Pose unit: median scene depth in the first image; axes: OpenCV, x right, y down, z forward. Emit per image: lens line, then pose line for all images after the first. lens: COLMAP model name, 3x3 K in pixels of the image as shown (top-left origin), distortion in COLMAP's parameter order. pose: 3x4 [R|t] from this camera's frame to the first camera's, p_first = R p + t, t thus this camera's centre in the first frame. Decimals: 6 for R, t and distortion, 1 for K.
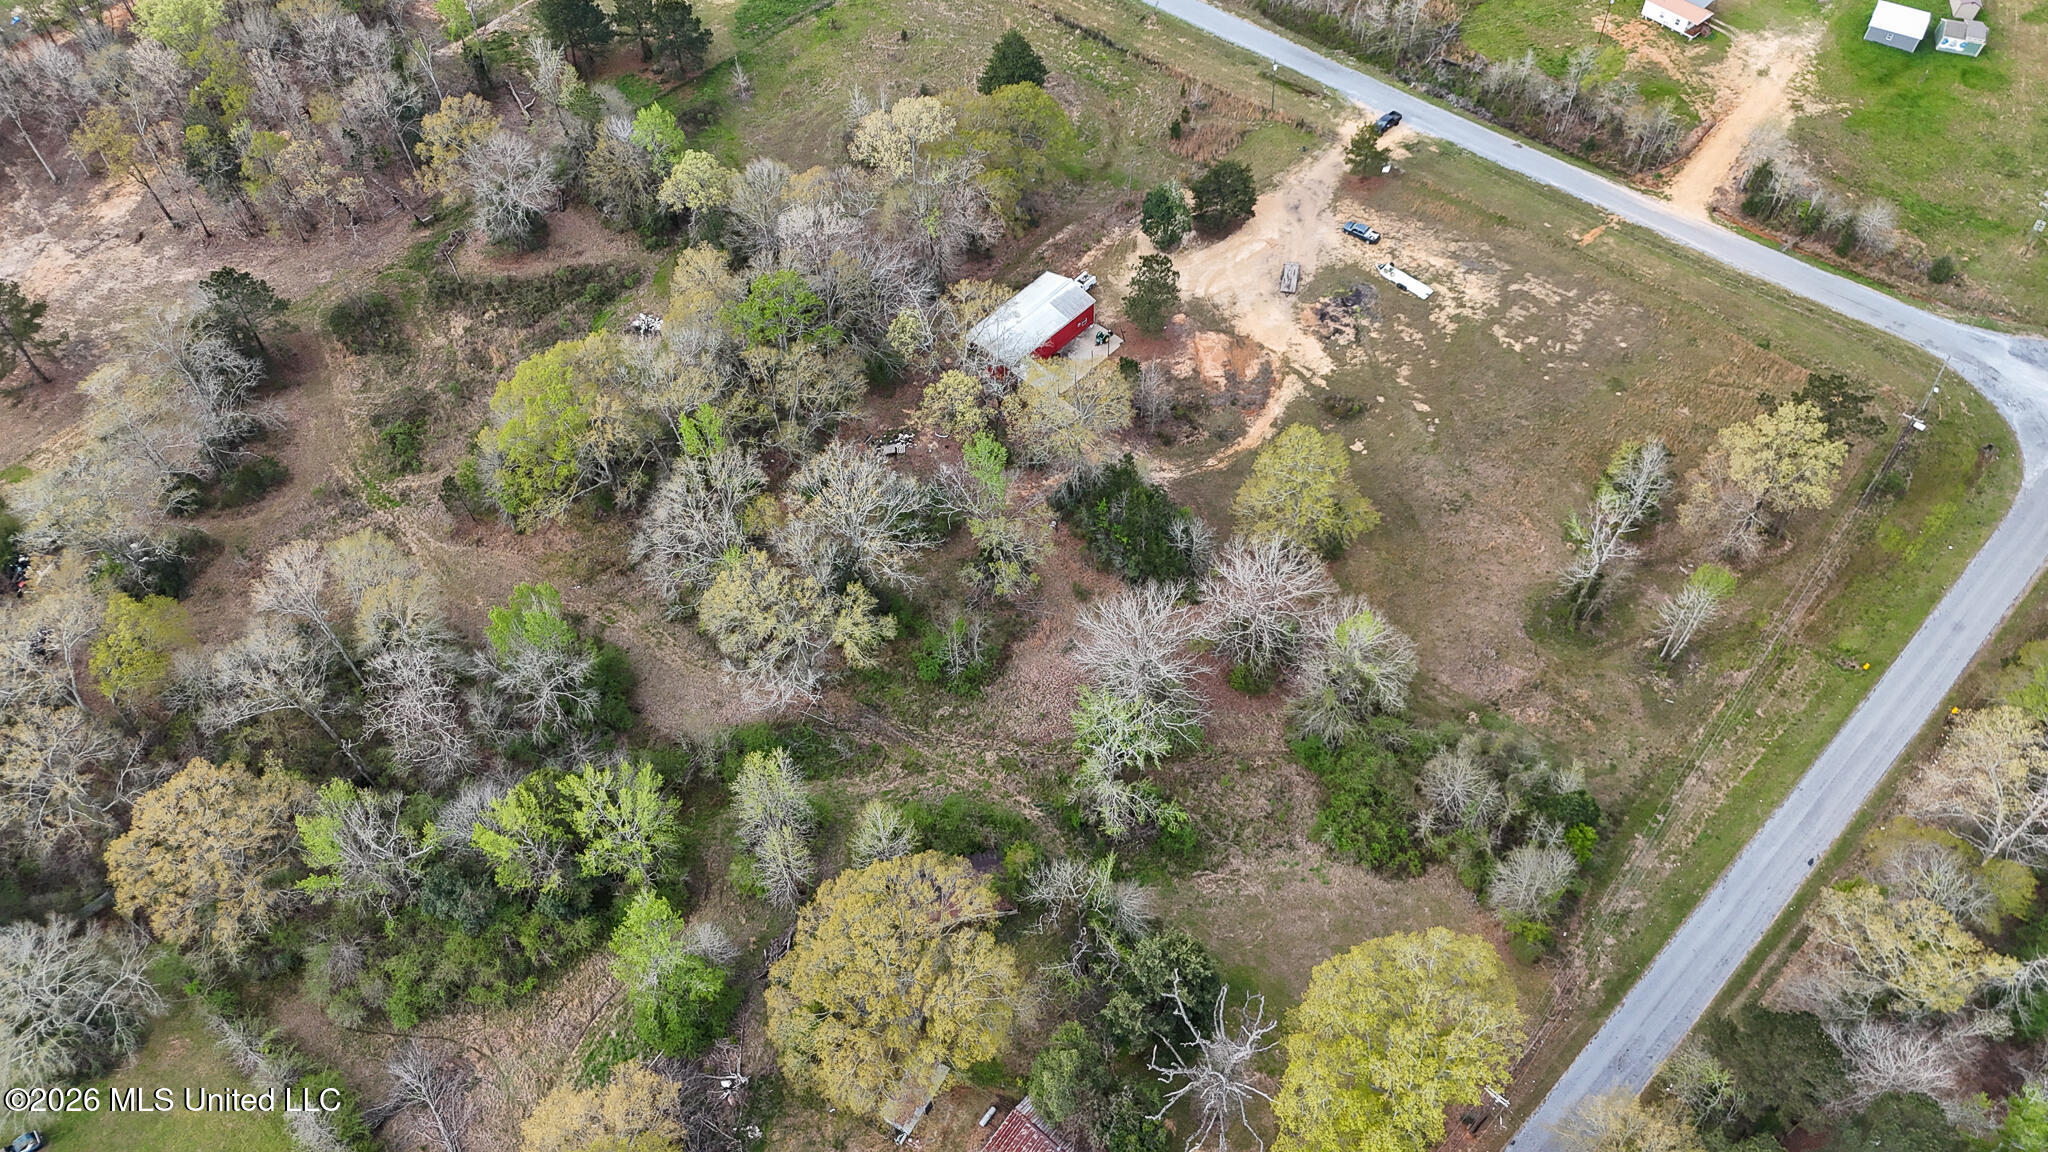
lens RADIAL K [[1494.2, 0, 1024.8], [0, 1494.2, 580.9], [0, 0, 1]] dist [0.072397, -0.061013]
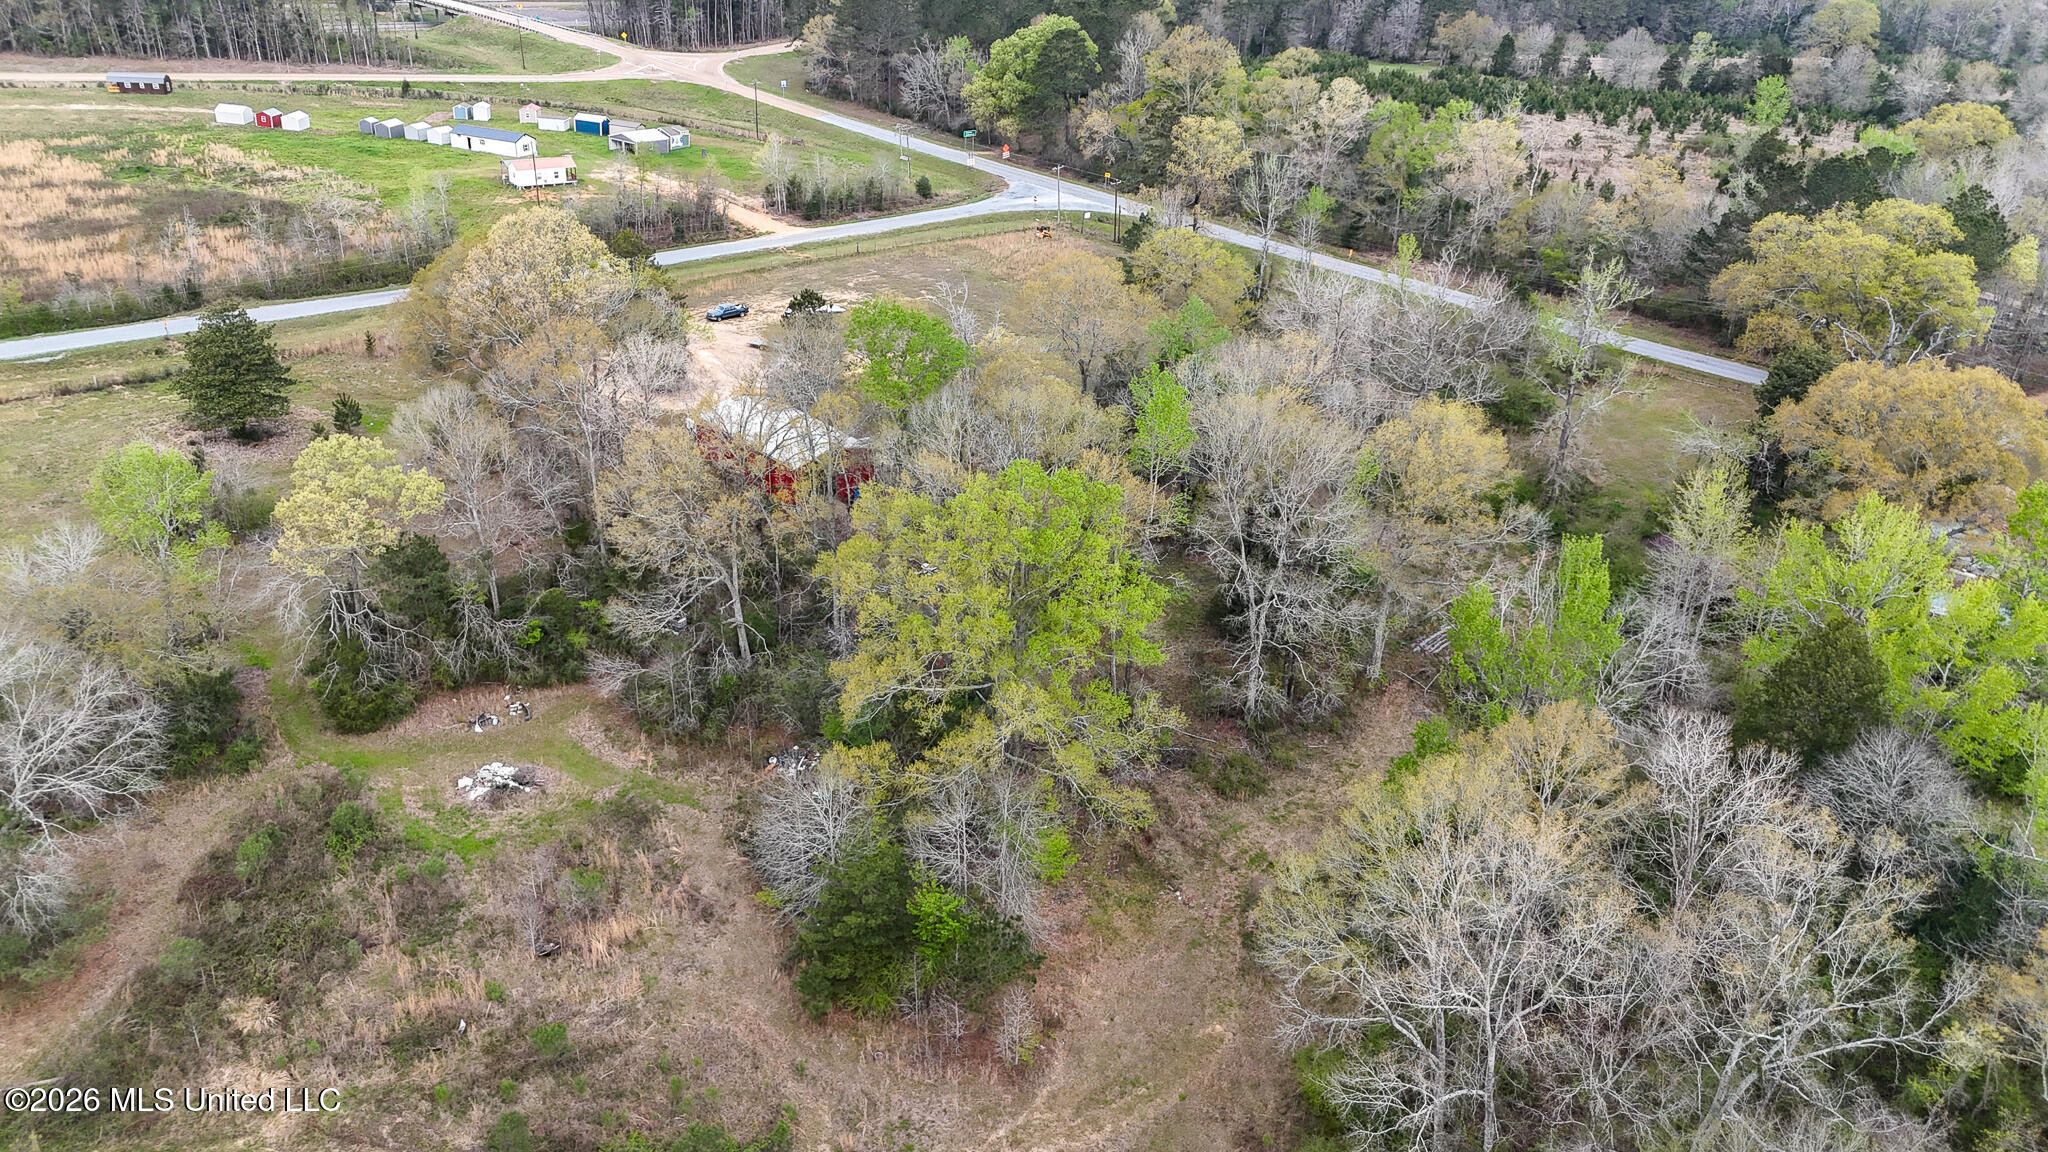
lens RADIAL K [[1494.2, 0, 1024.8], [0, 1494.2, 580.9], [0, 0, 1]] dist [0.072397, -0.061013]
pose [[0.111286, -0.412906, 0.903949, -0.643989], [0.768674, 0.612288, 0.185049, -0.172066], [-0.629885, 0.674249, 0.385530, 0.692856]]
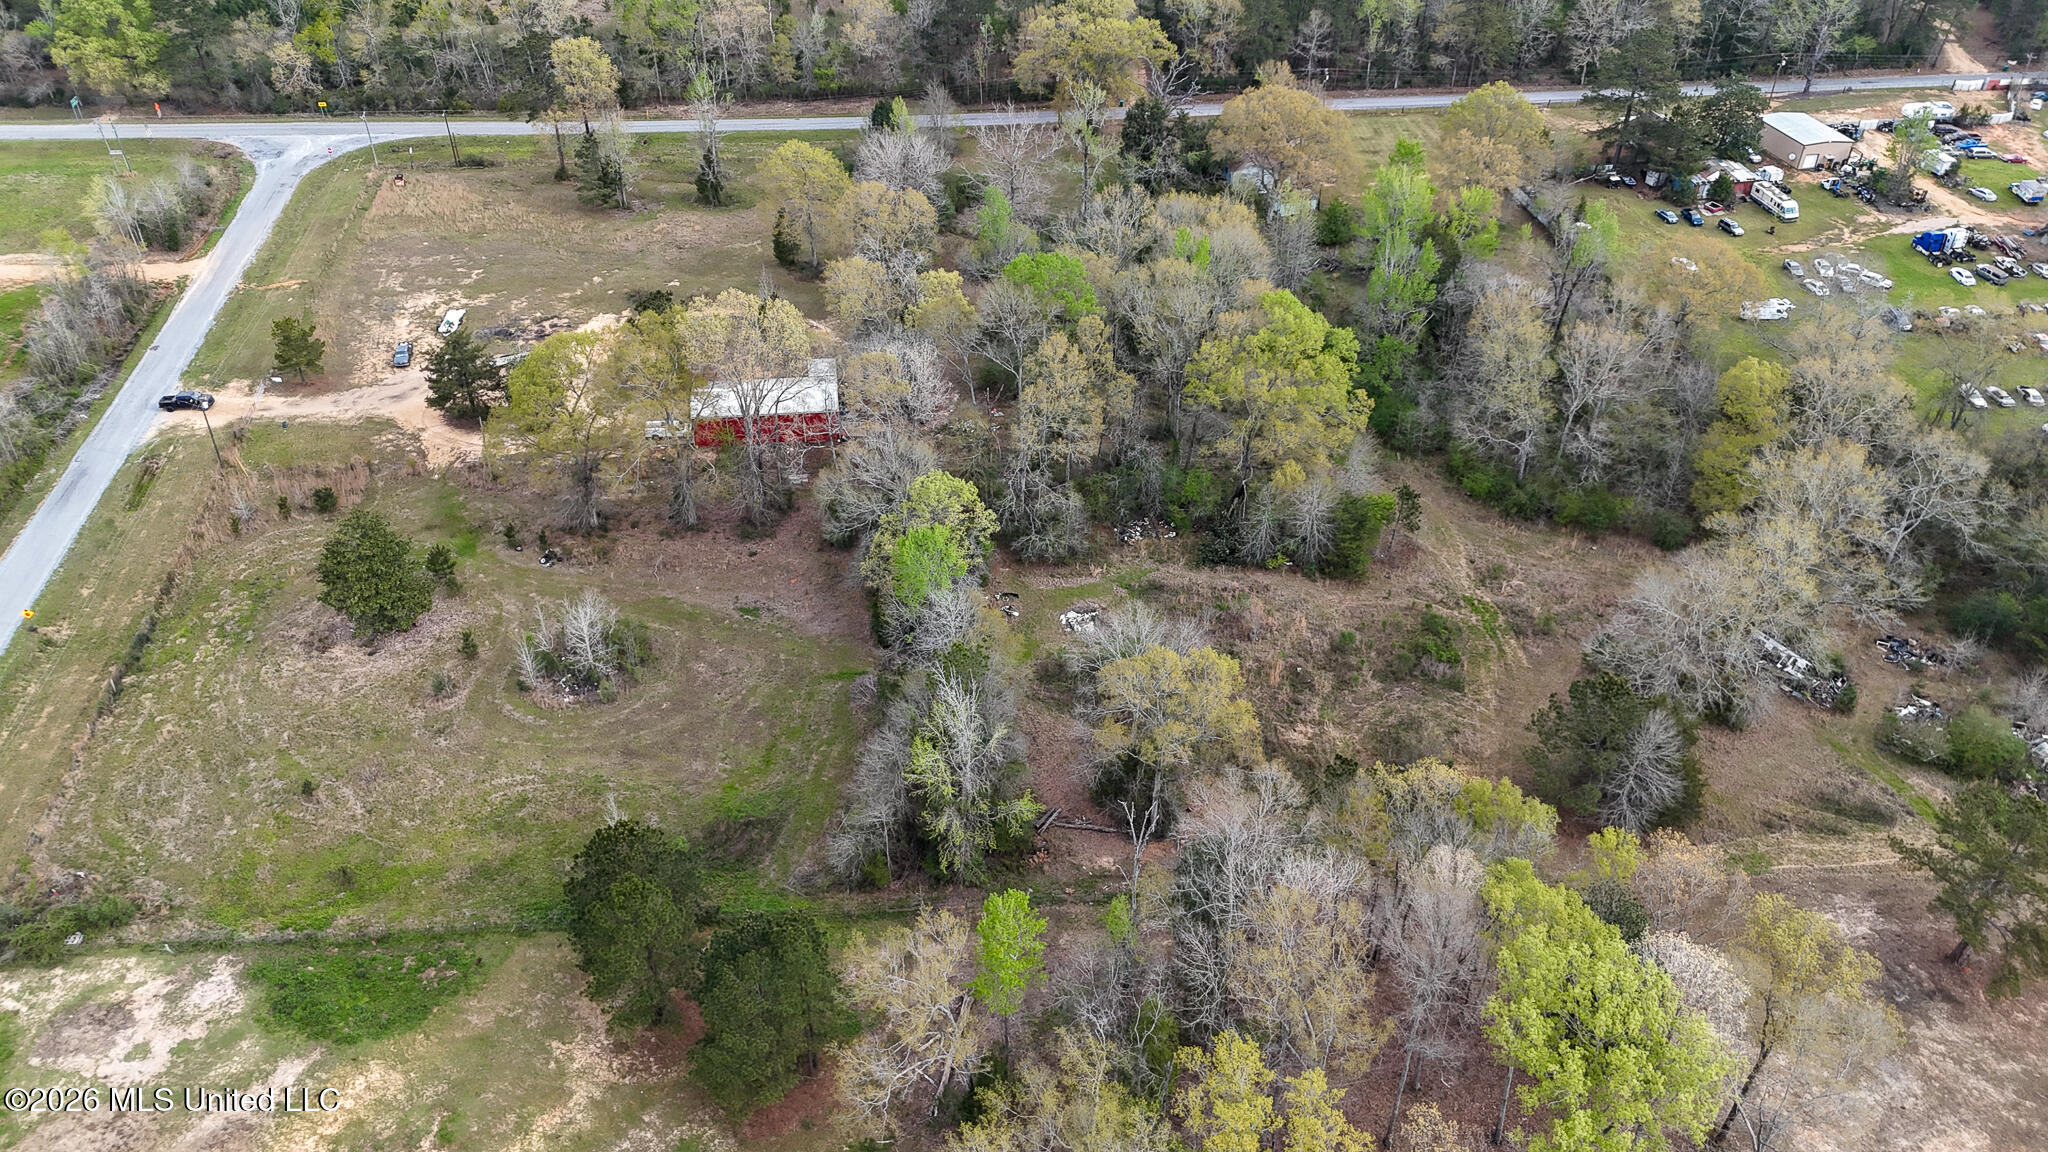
lens RADIAL K [[1500.3, 0, 1024.0], [0, 1500.3, 576.0], [0, 0, 1]] dist [0.070929, -0.053940]
pose [[-0.761746, -0.361897, 0.537377, -0.631707], [0.521238, 0.150281, 0.840075, -0.824592], [-0.384778, 0.920025, 0.074159, 0.957434]]
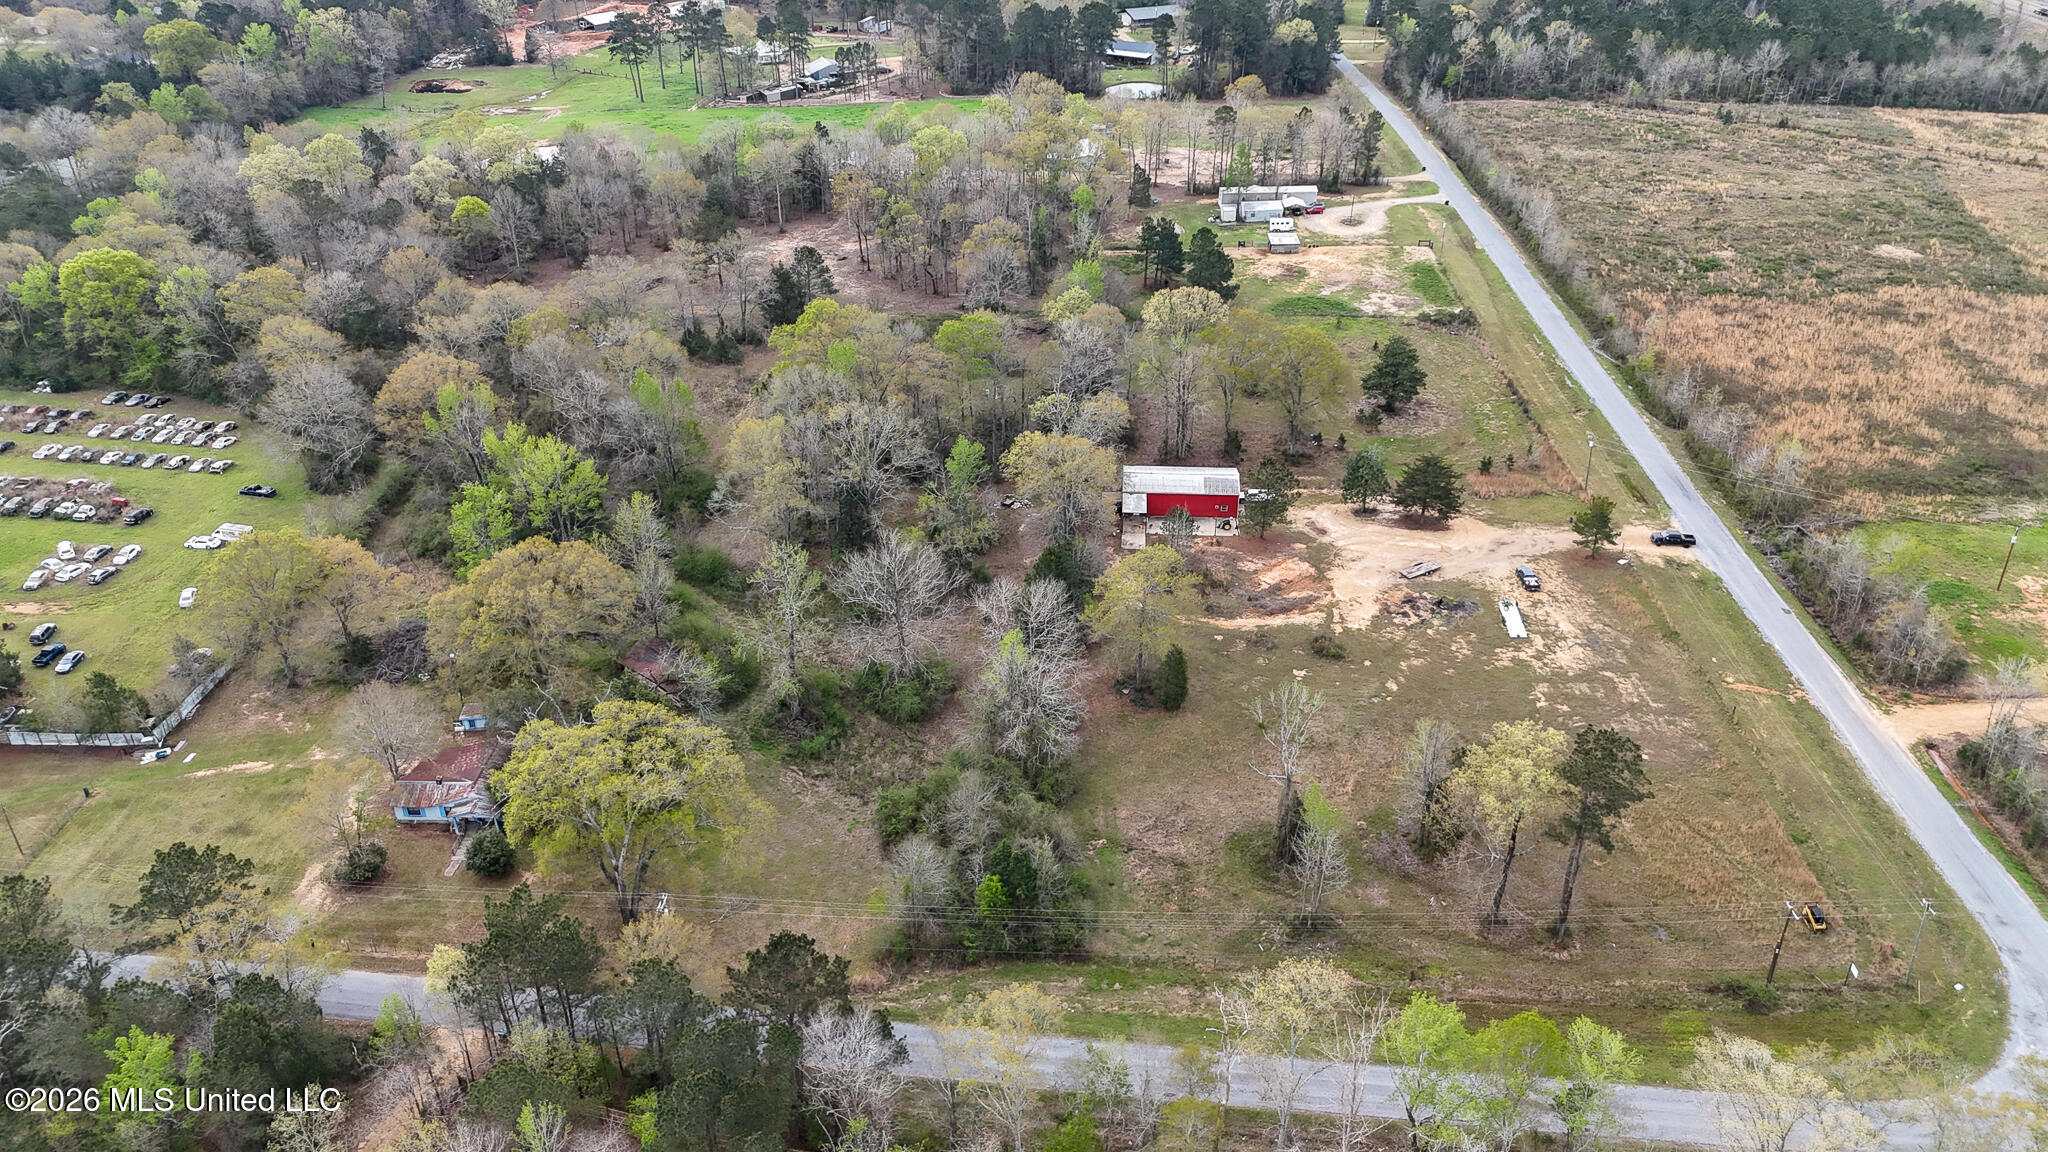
lens RADIAL K [[1494.2, 0, 1024.8], [0, 1494.2, 580.9], [0, 0, 1]] dist [0.072397, -0.061013]
pose [[0.627365, 0.410760, -0.661581, 0.689965], [-0.625997, 0.771342, -0.114714, 0.083715], [0.463185, 0.486115, 0.741048, 0.151575]]
